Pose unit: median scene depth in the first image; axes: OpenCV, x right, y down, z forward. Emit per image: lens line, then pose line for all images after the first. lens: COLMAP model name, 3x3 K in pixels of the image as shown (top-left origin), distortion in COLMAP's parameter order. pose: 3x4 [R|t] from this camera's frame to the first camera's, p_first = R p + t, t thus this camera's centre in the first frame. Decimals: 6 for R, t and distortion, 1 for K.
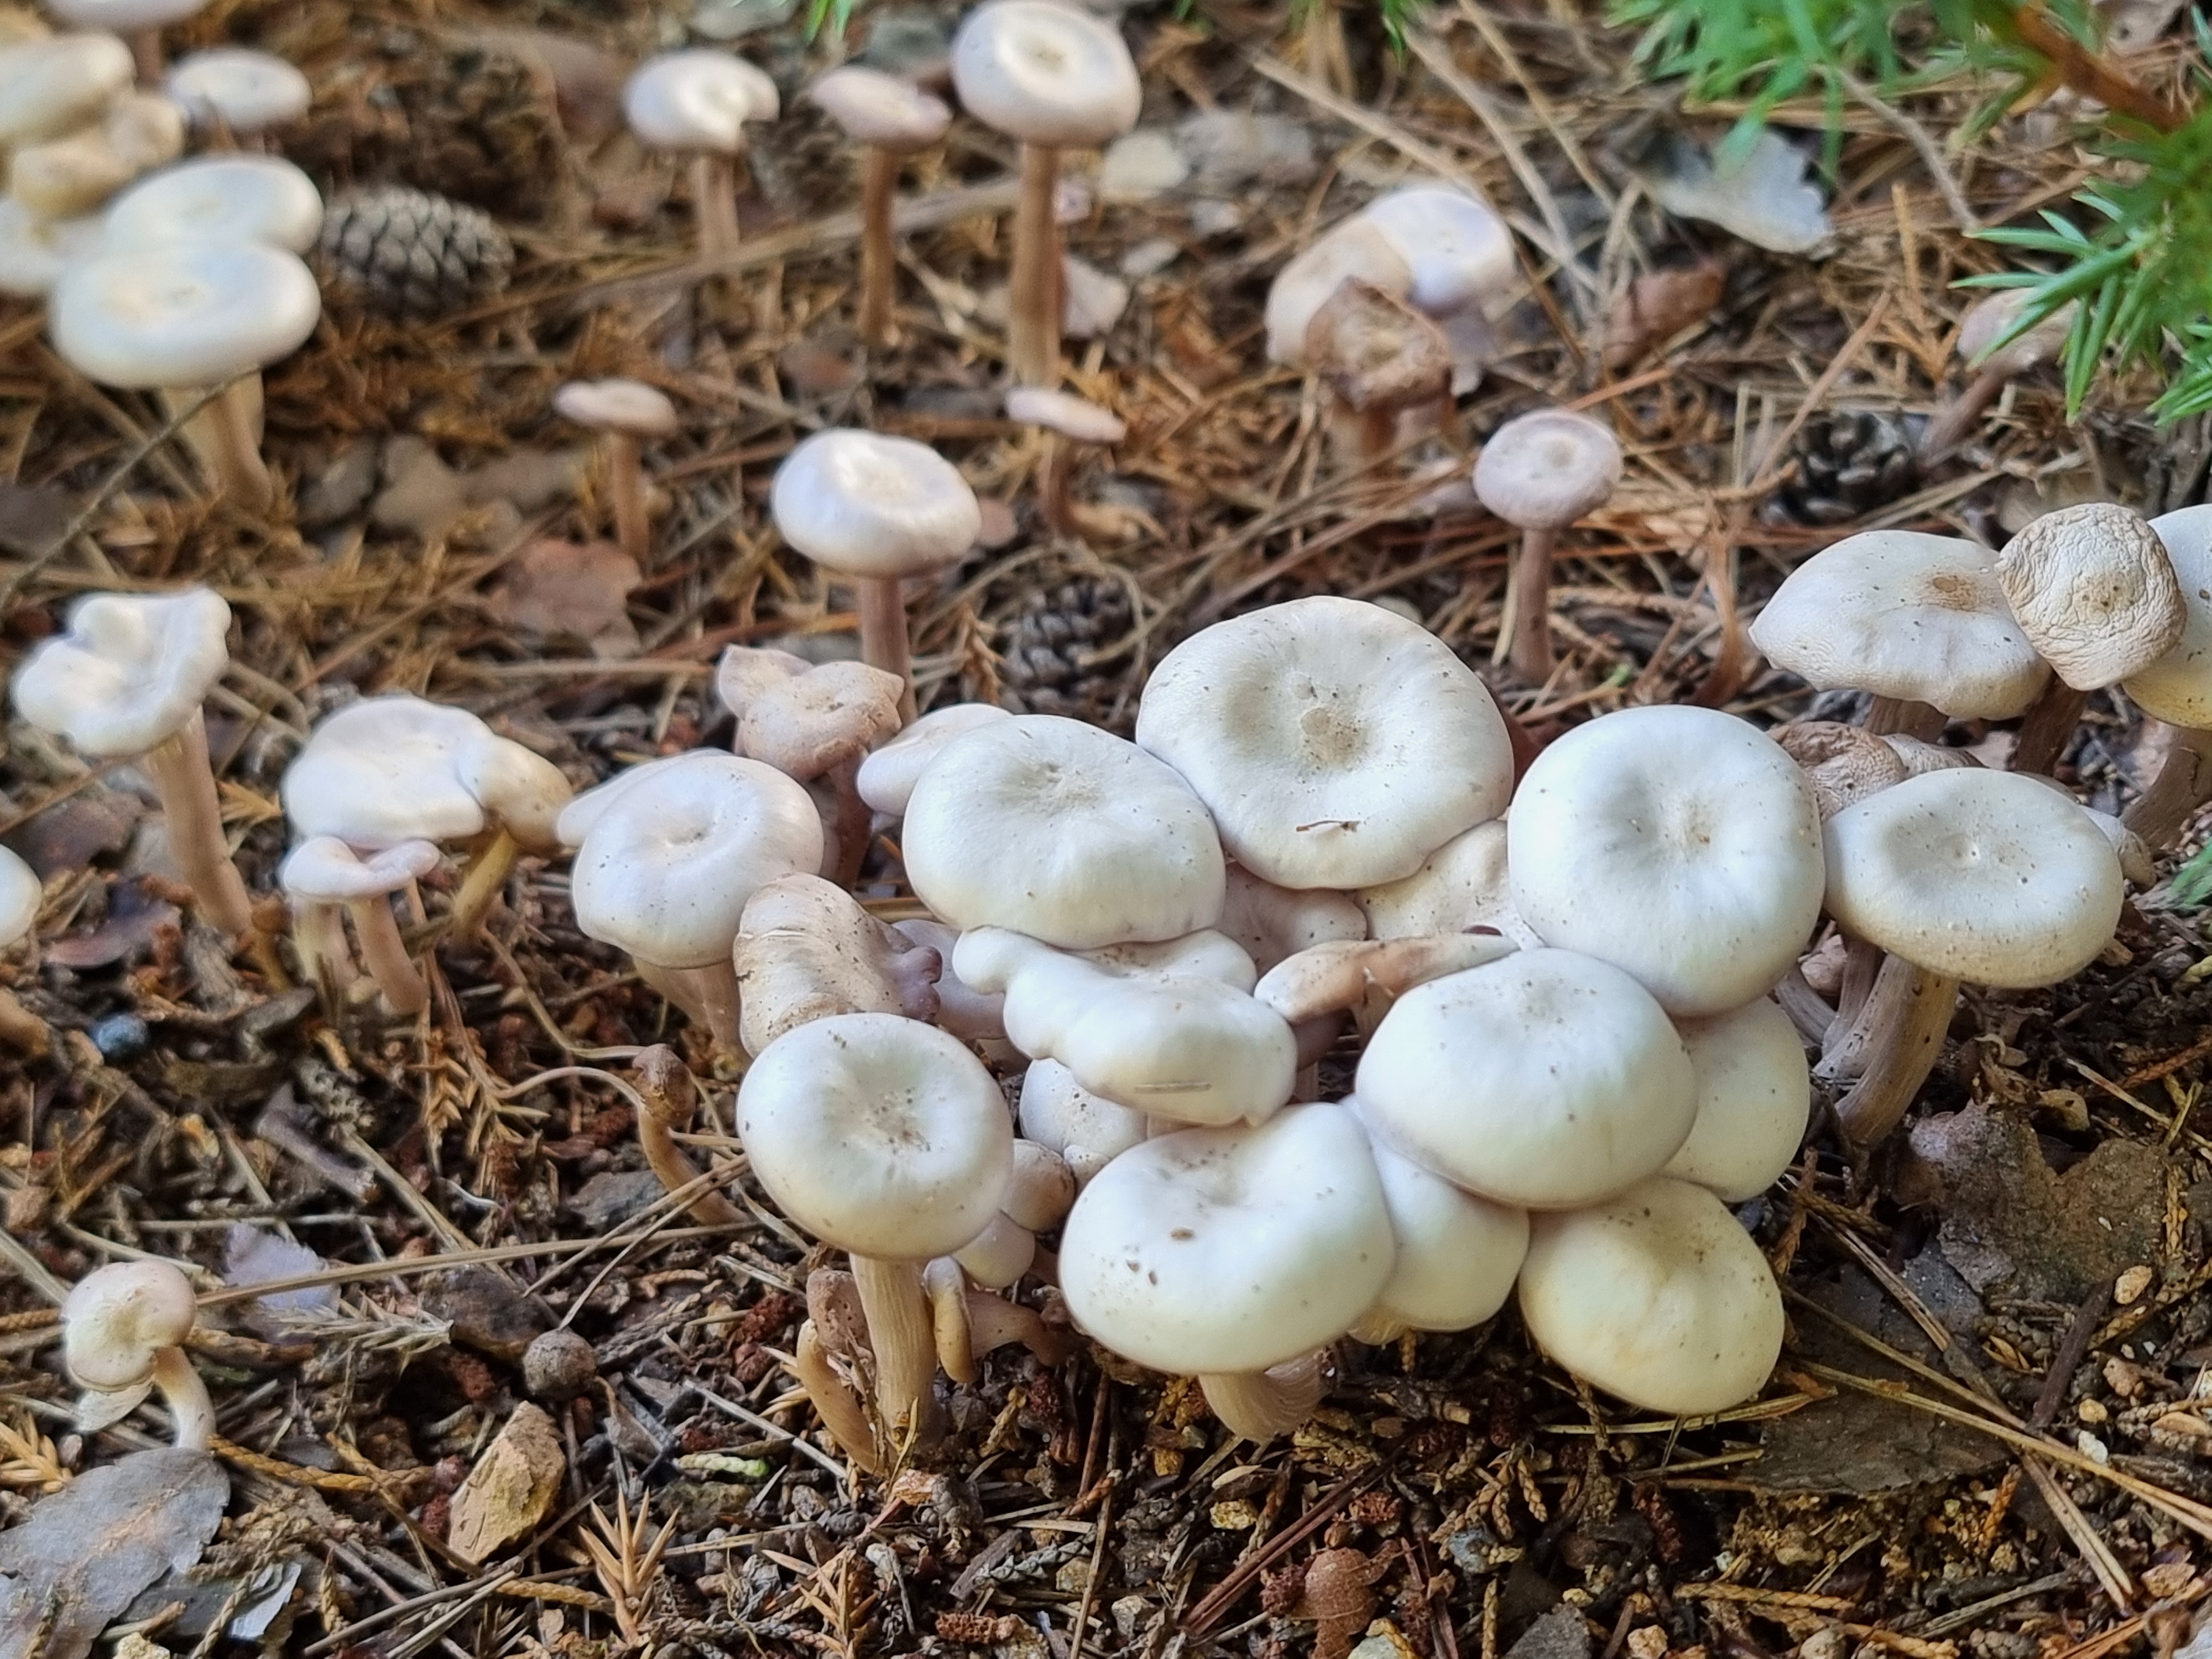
lens RADIAL K [[3063.7, 0, 1117.3], [0, 3063.7, 756.5], [0, 0, 1]] dist [0.070592, -0.147162]
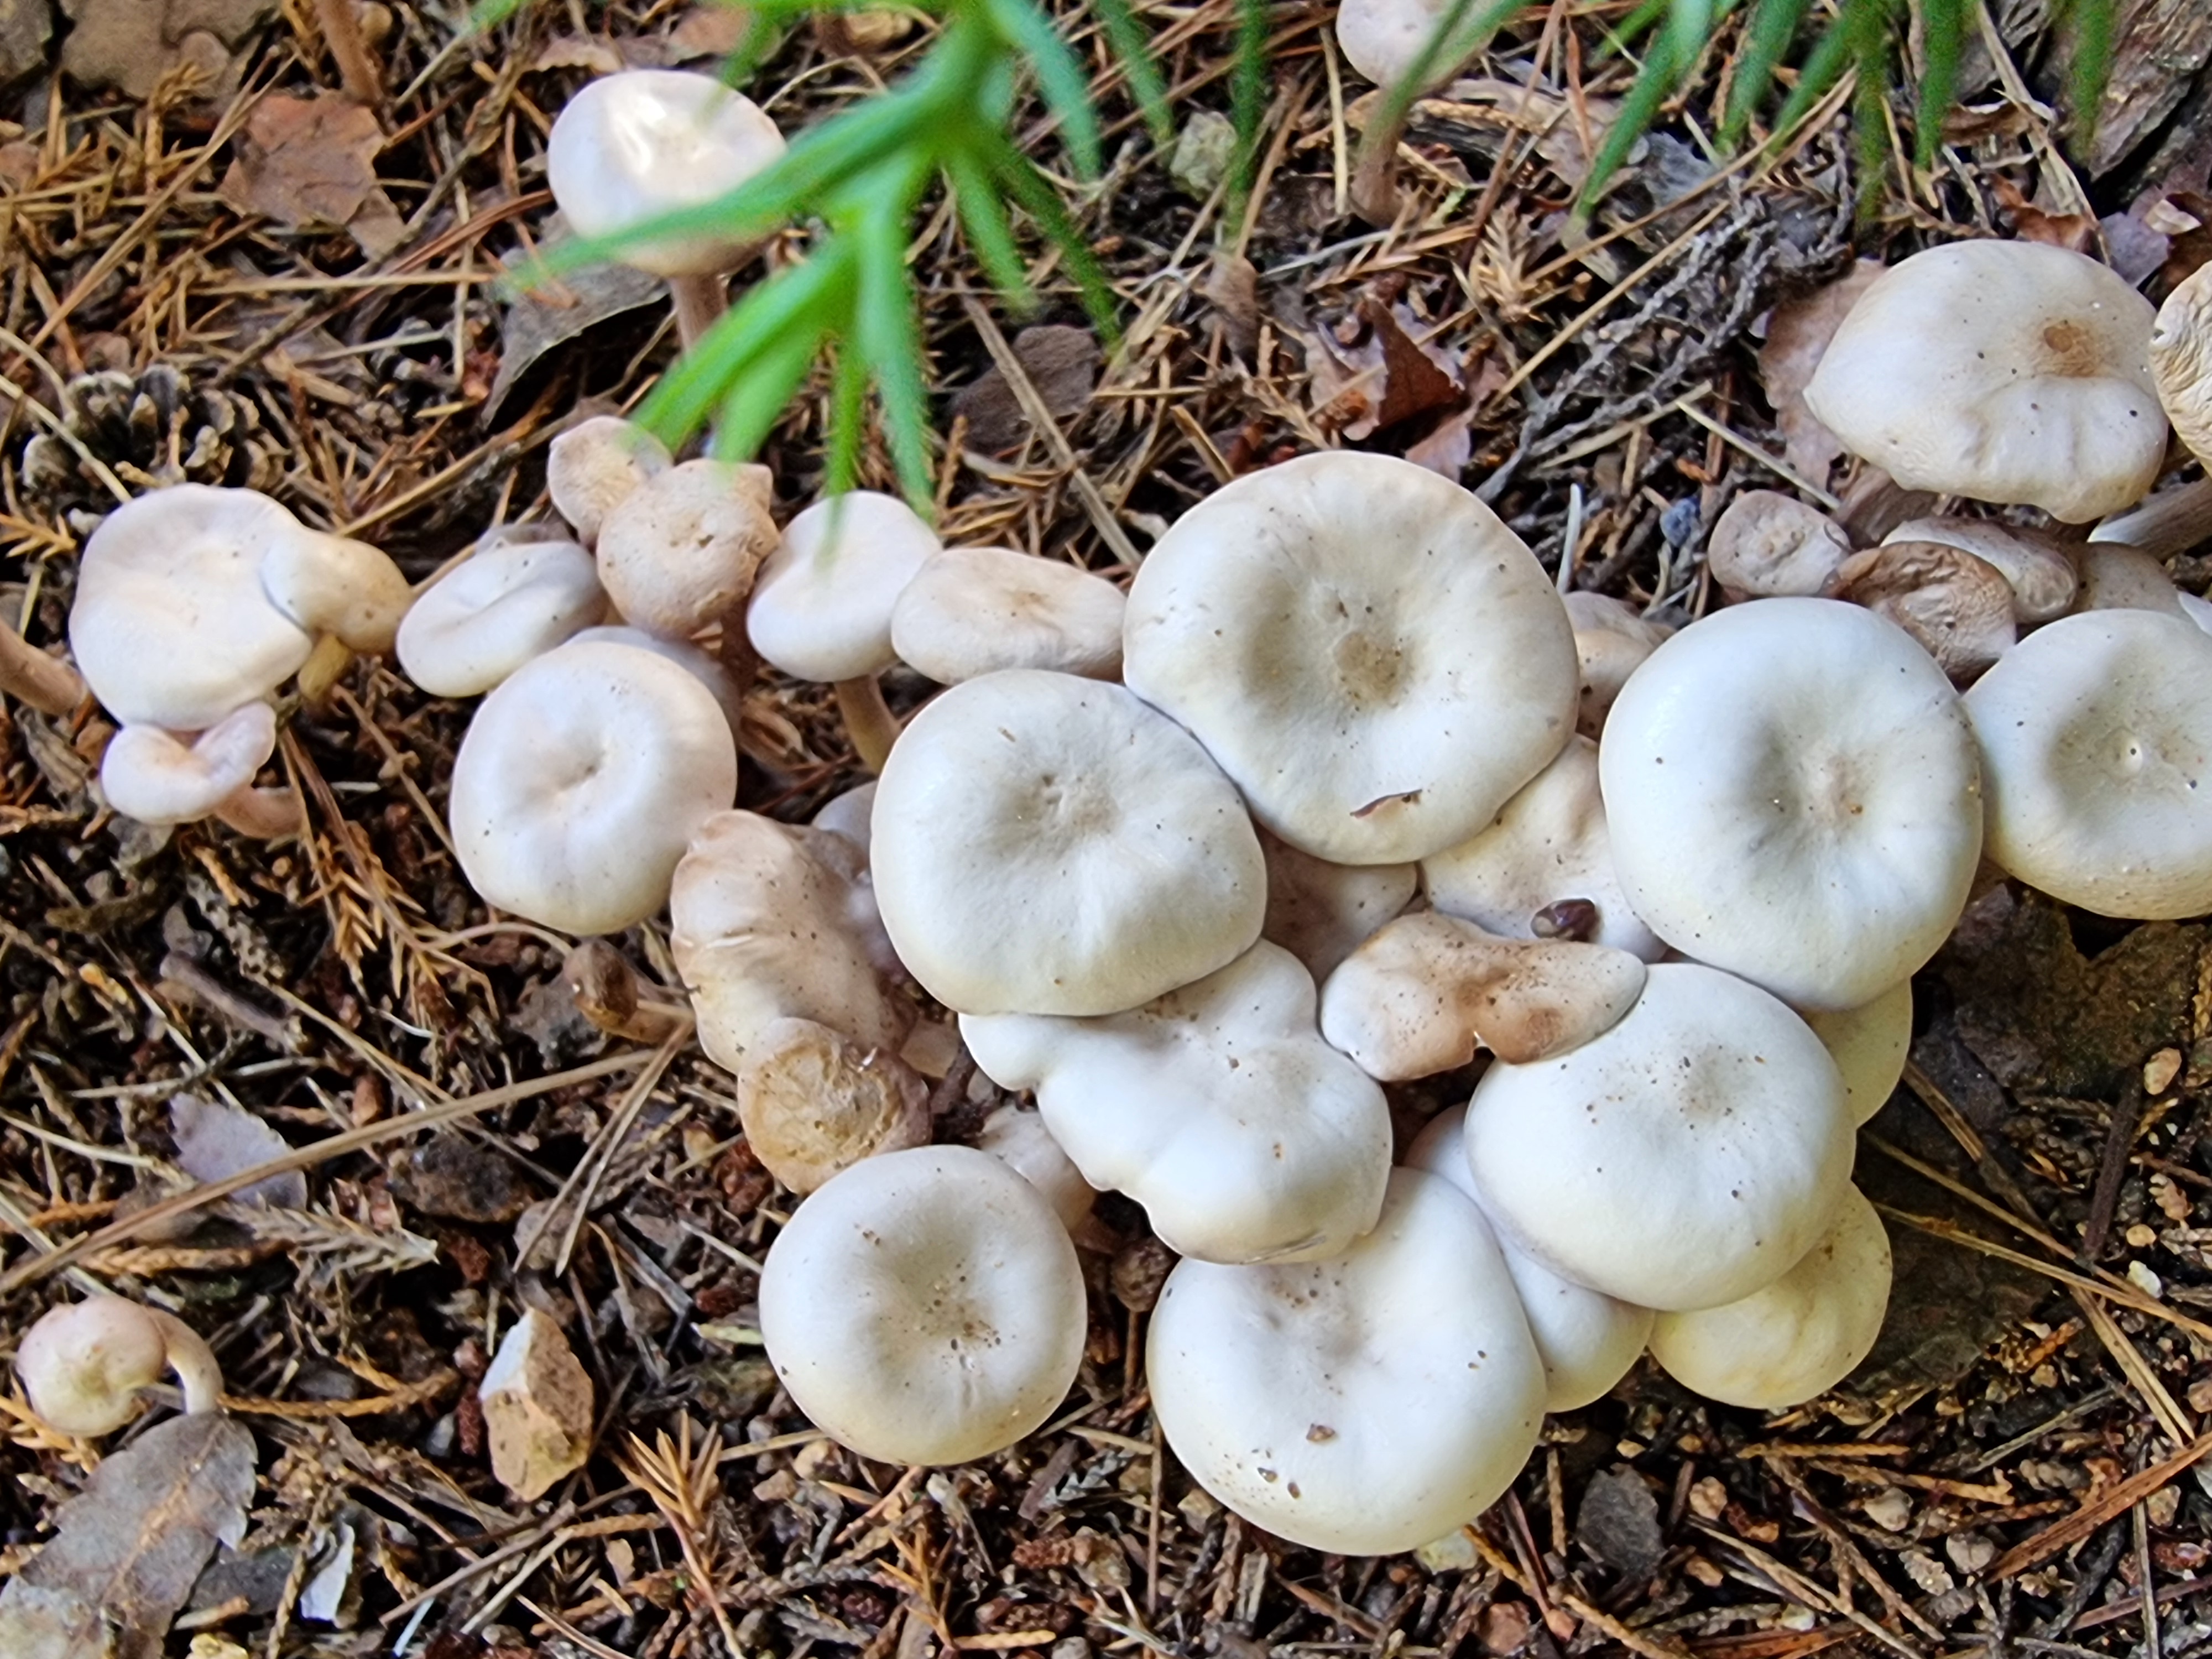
lens RADIAL K [[1988.3, 0, 1060.9], [0, 1988.3, 898.7], [0, 0, 1]] dist [-0.003706, 0.013902]
pose [[0.984257, -0.151167, 0.091573, -0.069150], [0.084699, 0.858185, 0.506305, -0.229411], [-0.155123, -0.490578, 0.857479, 0.531598]]
